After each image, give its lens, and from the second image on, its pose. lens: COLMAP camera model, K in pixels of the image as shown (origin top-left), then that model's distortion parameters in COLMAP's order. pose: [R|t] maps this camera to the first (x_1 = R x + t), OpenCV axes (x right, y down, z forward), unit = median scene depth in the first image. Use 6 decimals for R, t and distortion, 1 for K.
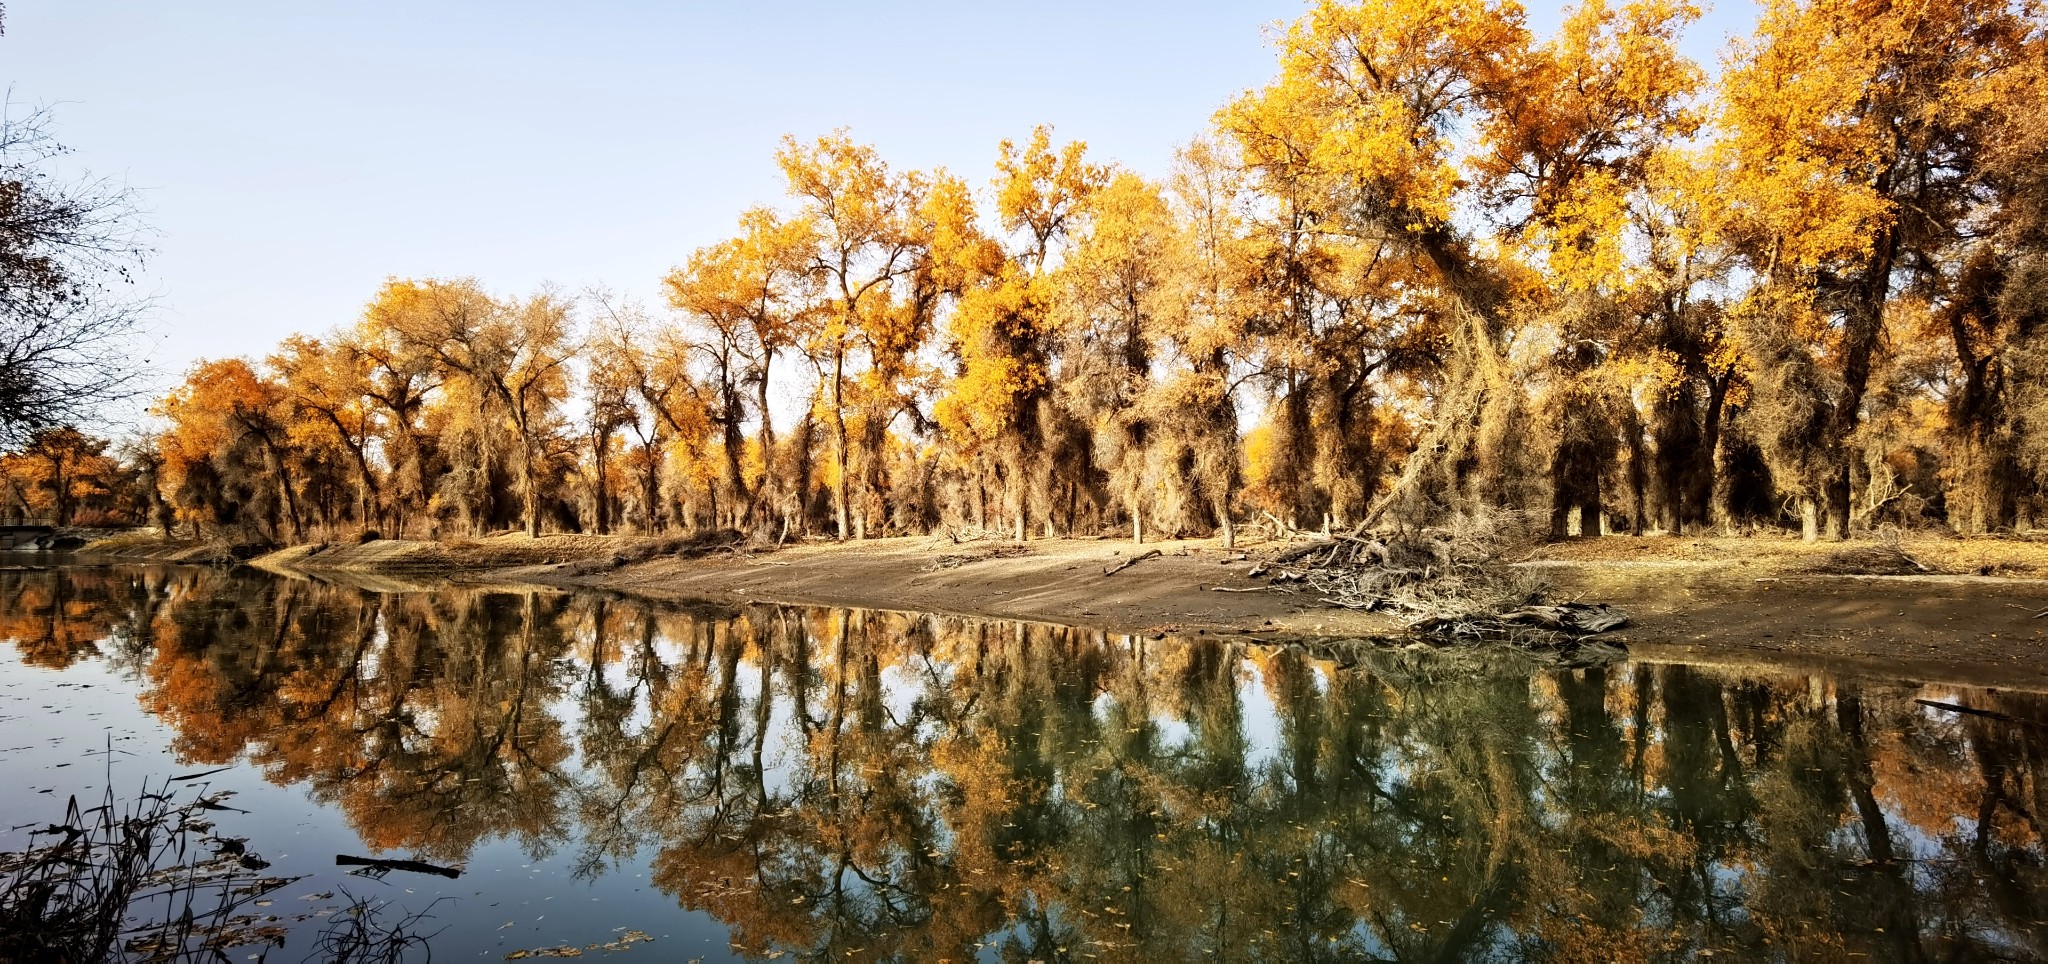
lens RADIAL K [[1038.8, 0, 1024.0], [0, 1038.8, 483.9], [0, 0, 1]] dist [0.008720, -0.003696]
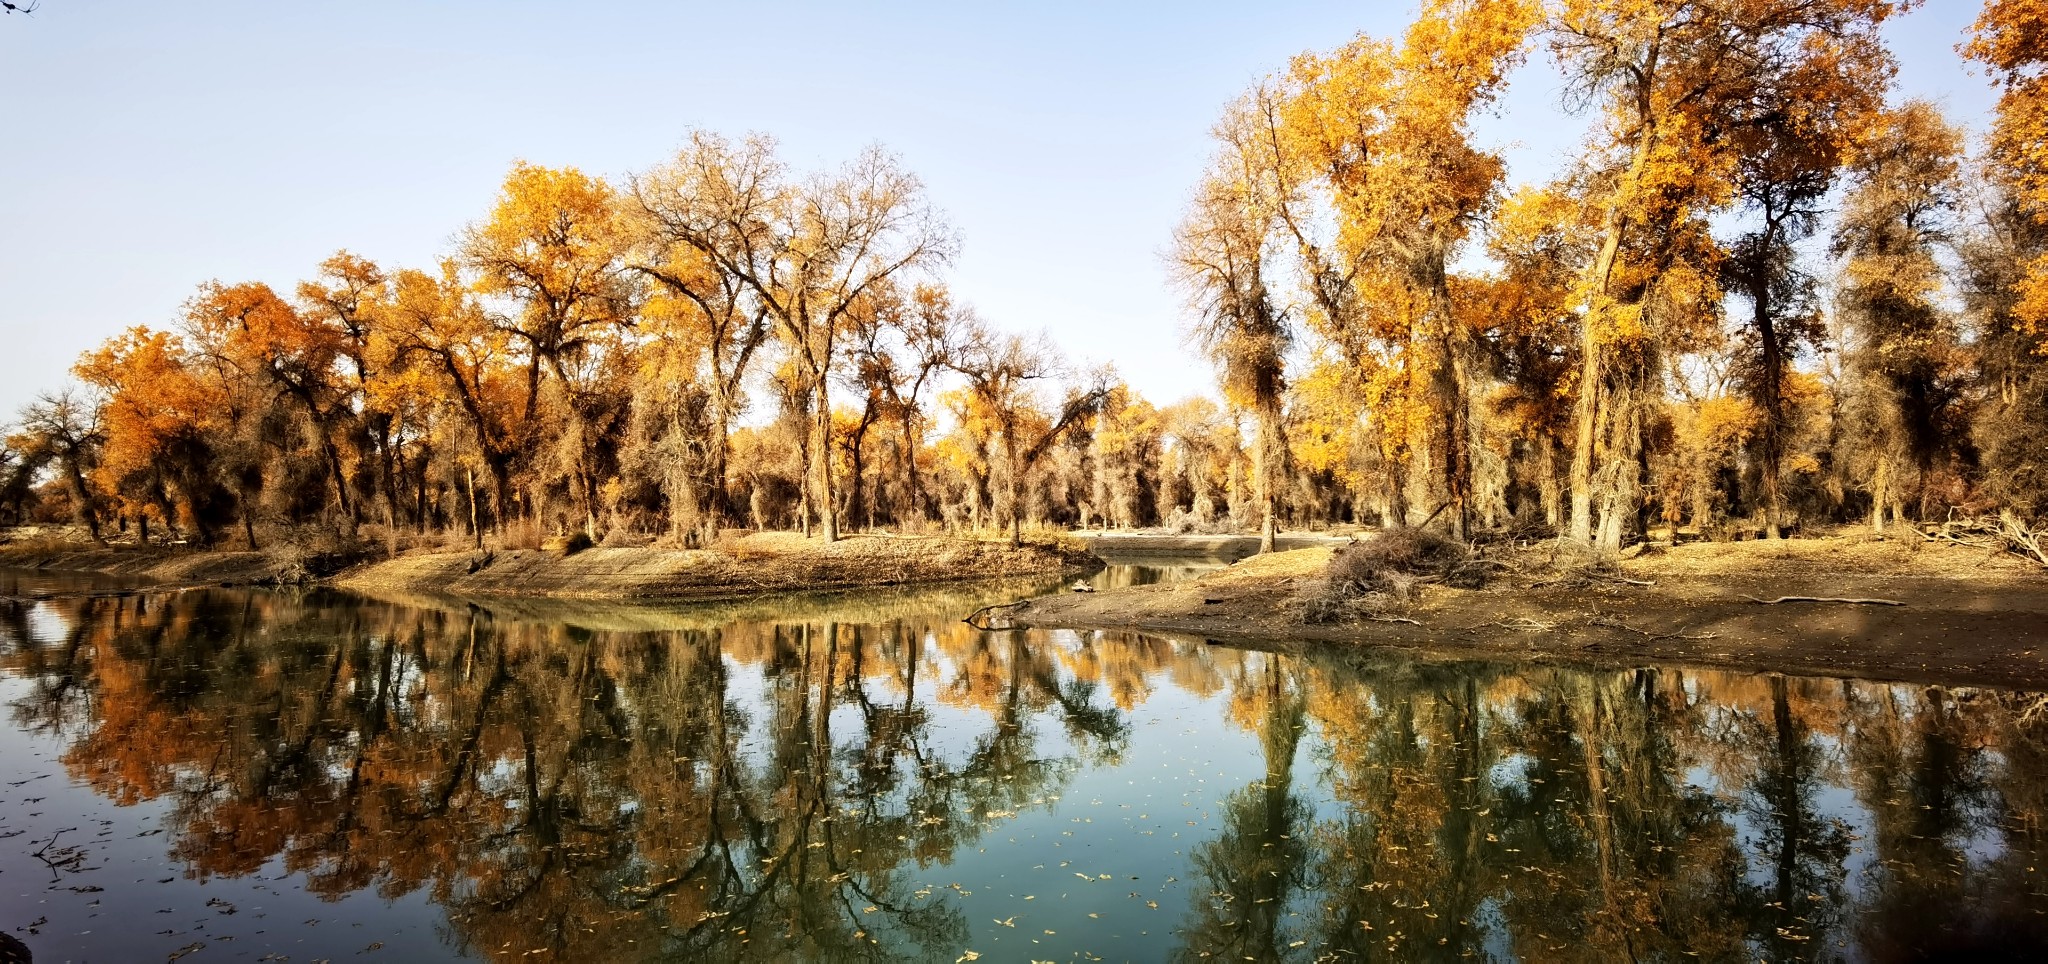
lens RADIAL K [[1038.8, 0, 1015.3], [0, 1038.8, 494.3], [0, 0, 1]] dist [0.008720, -0.003696]
pose [[0.994453, -0.004216, 0.105093, -0.343744], [0.002264, 0.999823, 0.018683, 0.007387], [-0.105153, -0.018342, 0.994287, 0.268987]]
